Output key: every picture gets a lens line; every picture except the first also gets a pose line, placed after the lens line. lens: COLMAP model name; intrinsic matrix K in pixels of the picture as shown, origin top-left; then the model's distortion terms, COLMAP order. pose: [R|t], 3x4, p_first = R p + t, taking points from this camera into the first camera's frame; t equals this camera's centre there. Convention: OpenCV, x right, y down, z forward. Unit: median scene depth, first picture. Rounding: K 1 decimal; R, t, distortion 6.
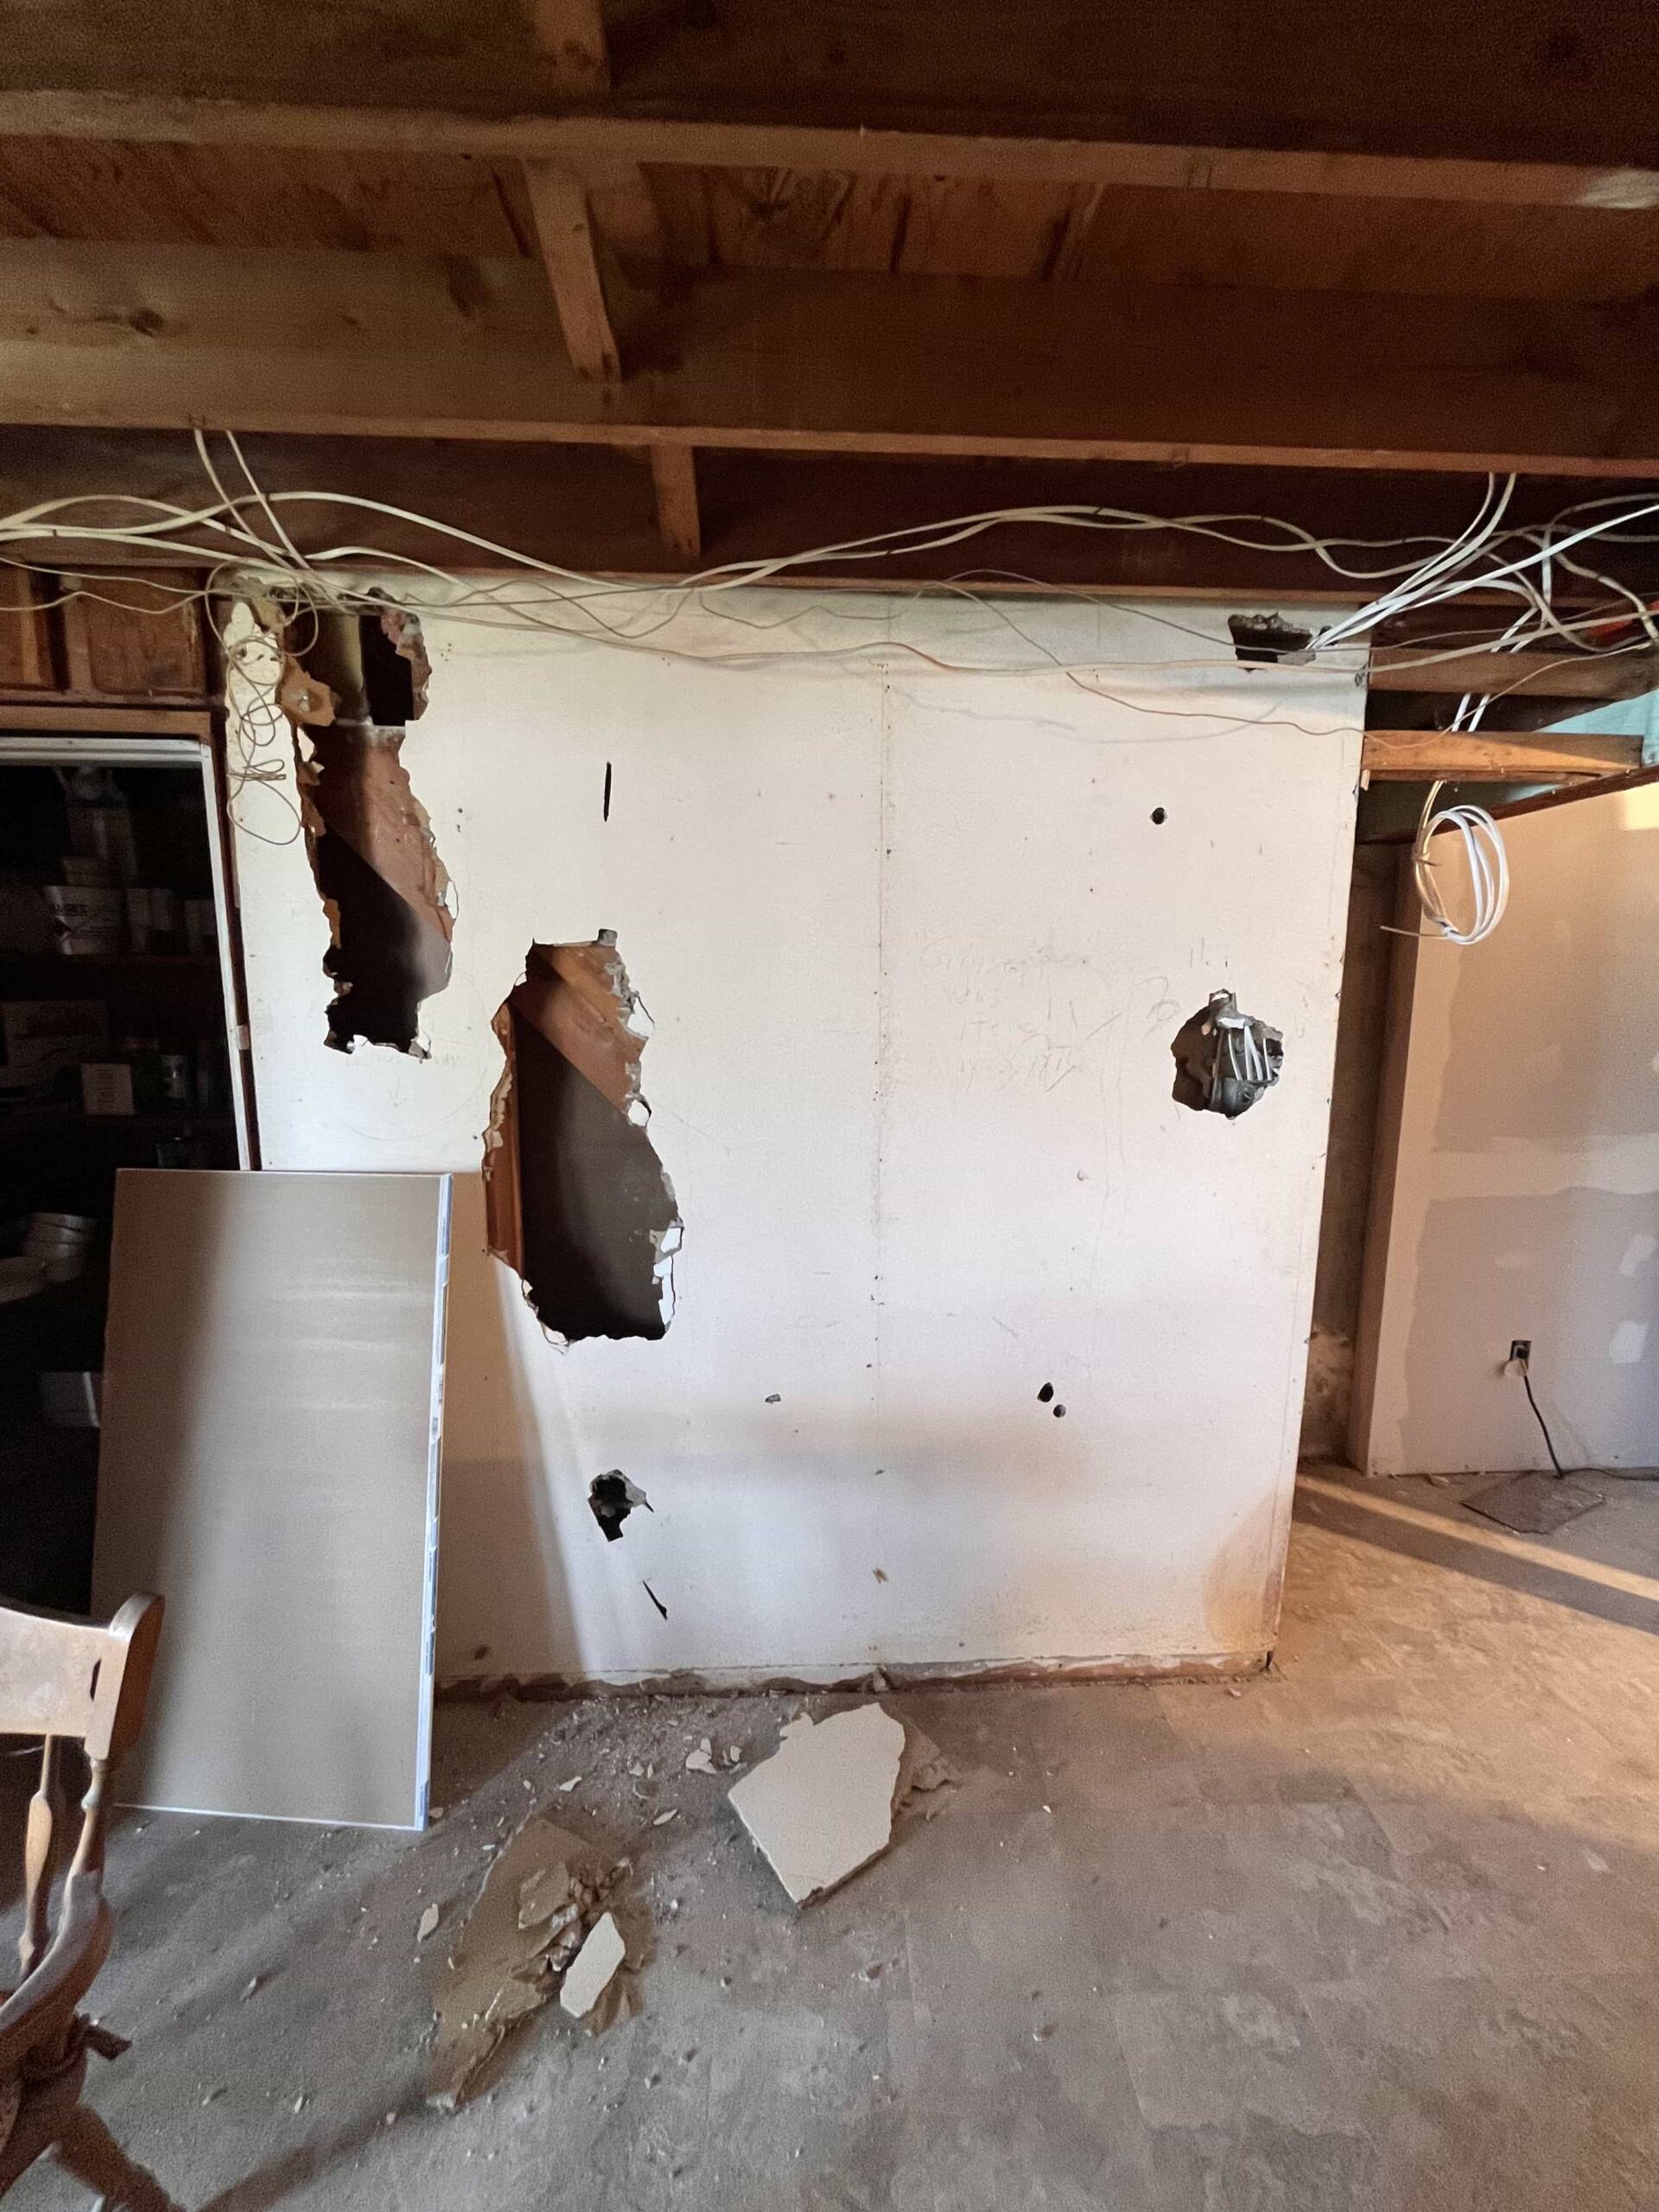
lens RADIAL K [[887.0, 0, 823.2], [0, 887.0, 1102.8], [0, 0, 1]] dist [-0.007990, 0.000685]
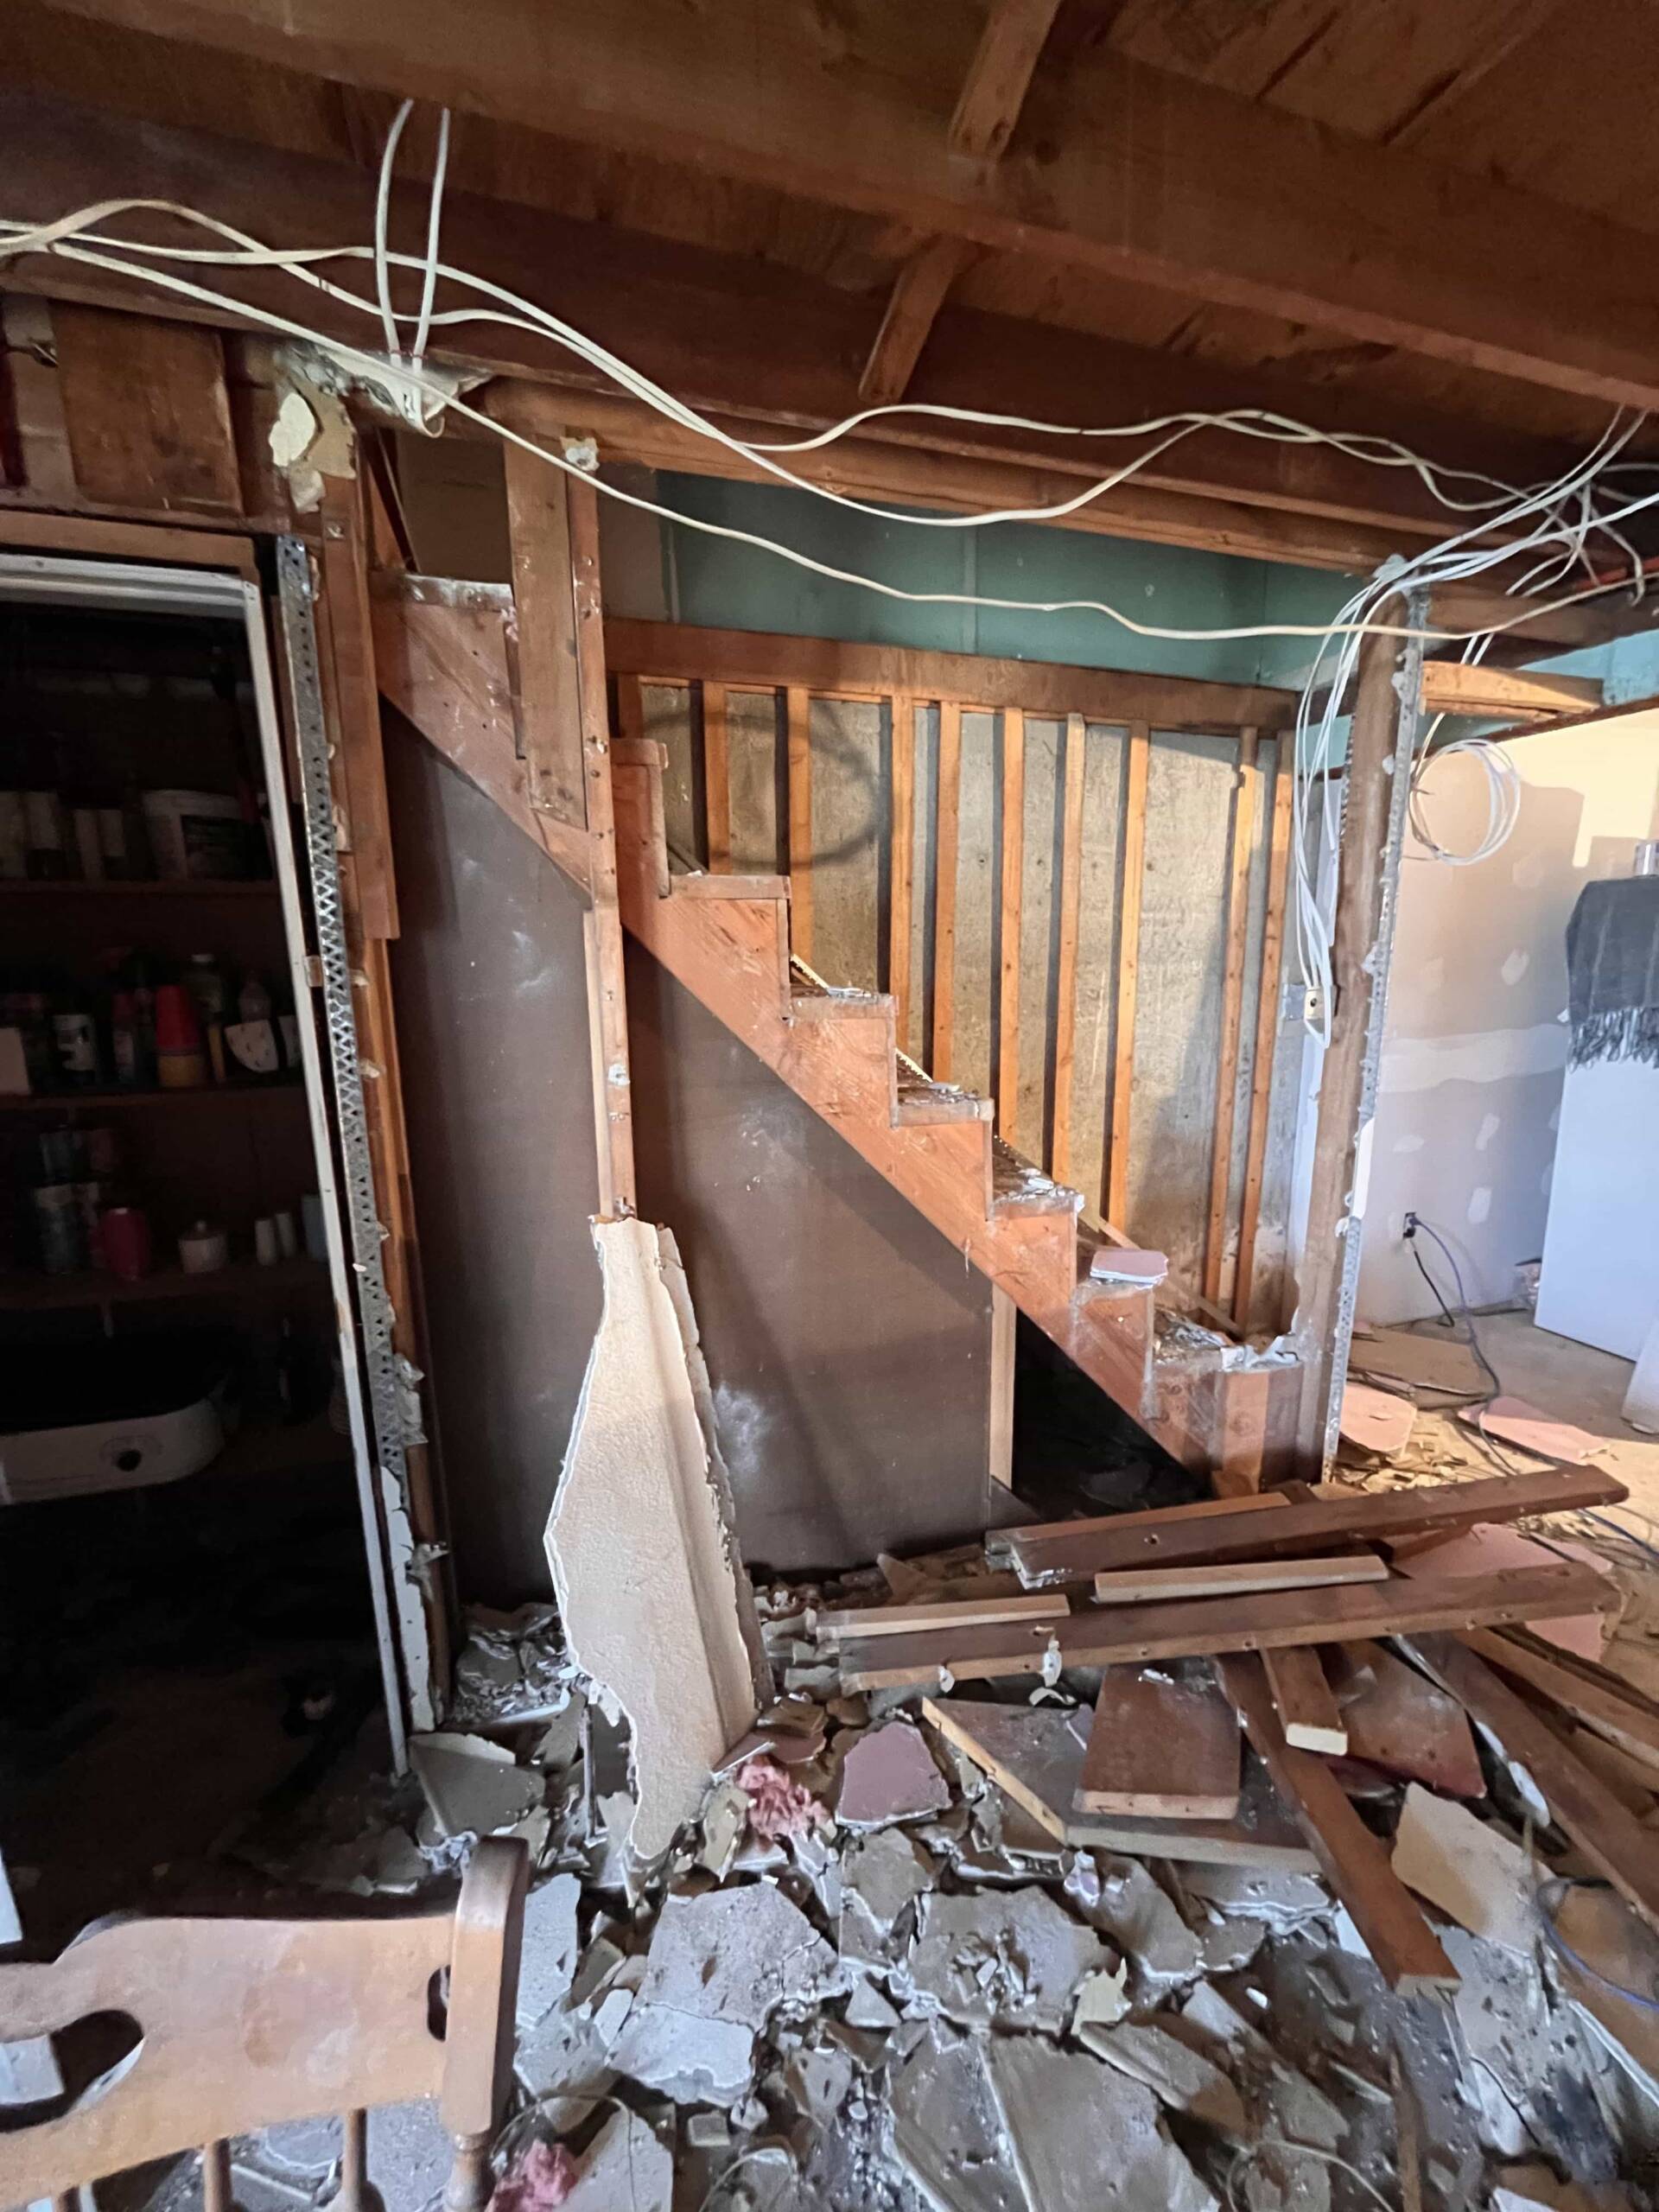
lens RADIAL K [[887.0, 0, 841.3], [0, 887.0, 1106.7], [0, 0, 1]] dist [-0.007990, 0.000685]
pose [[0.962351, -0.071255, 0.262304, -0.434439], [0.058676, 0.996734, 0.055491, 0.032370], [-0.265402, -0.038011, 0.963388, 0.113126]]
